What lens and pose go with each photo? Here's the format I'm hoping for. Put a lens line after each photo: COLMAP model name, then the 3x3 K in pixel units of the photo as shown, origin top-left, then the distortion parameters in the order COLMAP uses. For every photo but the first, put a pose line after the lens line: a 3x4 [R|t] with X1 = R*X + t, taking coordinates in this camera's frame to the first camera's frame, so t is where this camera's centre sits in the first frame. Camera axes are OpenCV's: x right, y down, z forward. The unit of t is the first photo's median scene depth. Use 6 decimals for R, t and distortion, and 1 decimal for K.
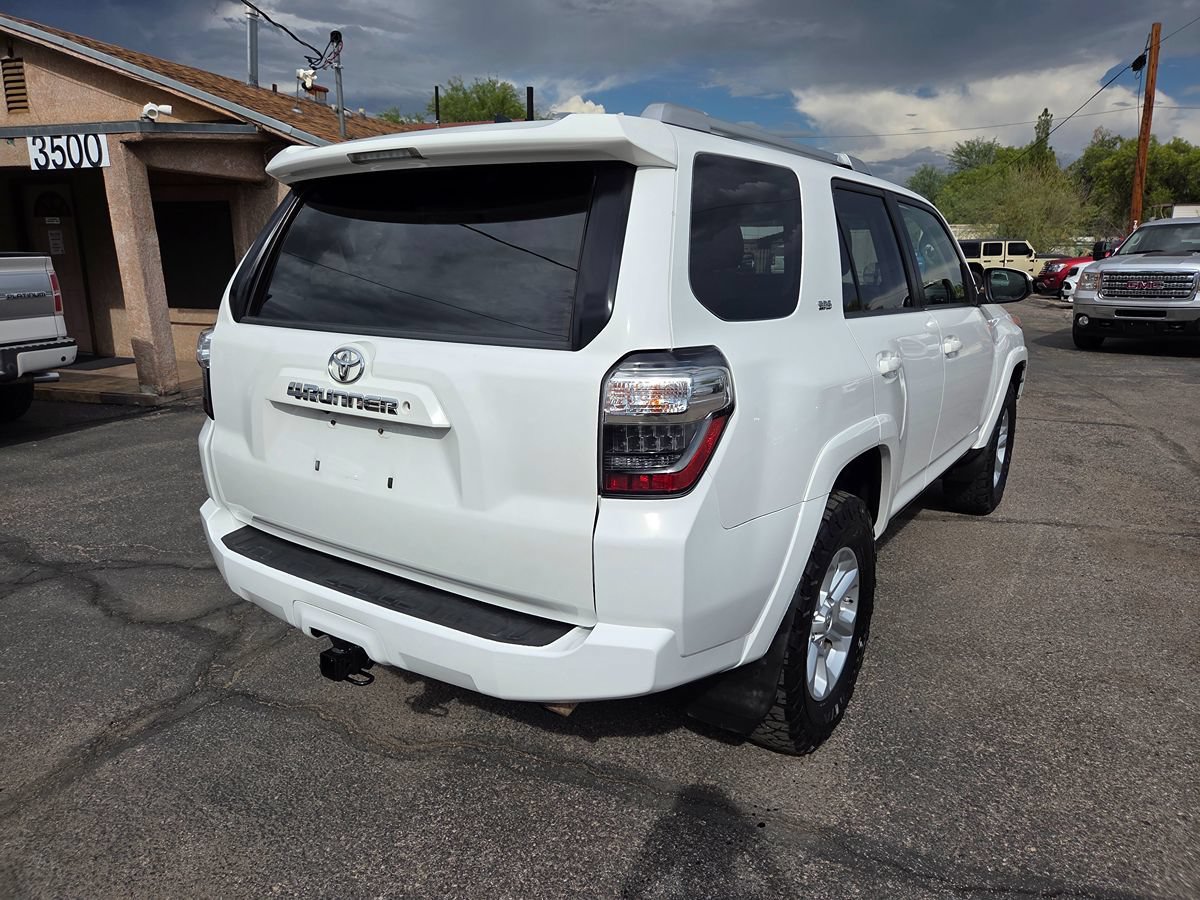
lens RADIAL K [[804.6, 0, 596.9], [0, 804.6, 459.9], [0, 0, 1]] dist [0.055574, -0.047767]
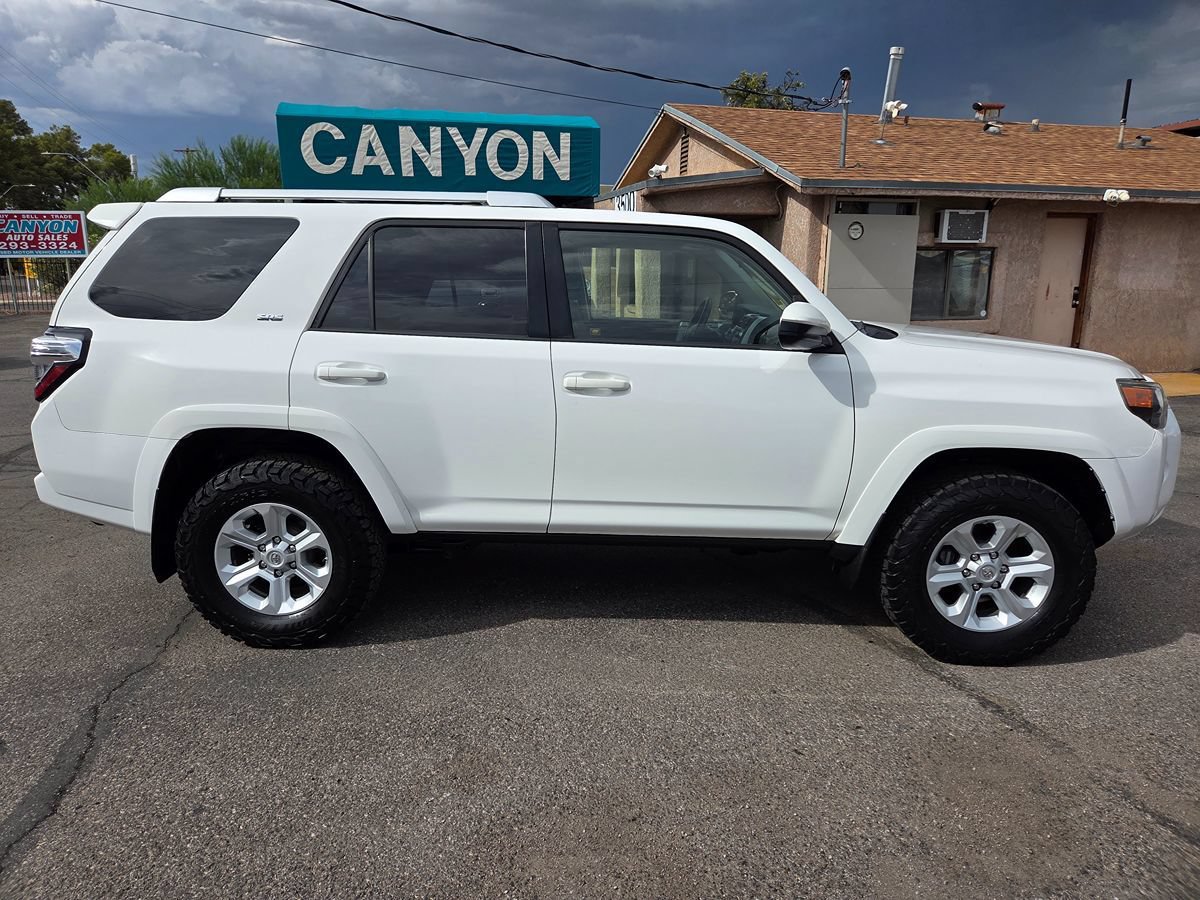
lens RADIAL K [[799.9, 0, 588.0], [0, 799.9, 458.4], [0, 0, 1]] dist [0.061917, -0.052651]
pose [[0.533930, 0.190956, -0.823684, 1.281938], [-0.210576, 0.973500, 0.089188, -0.146945], [0.818887, 0.125828, 0.559992, 0.528508]]
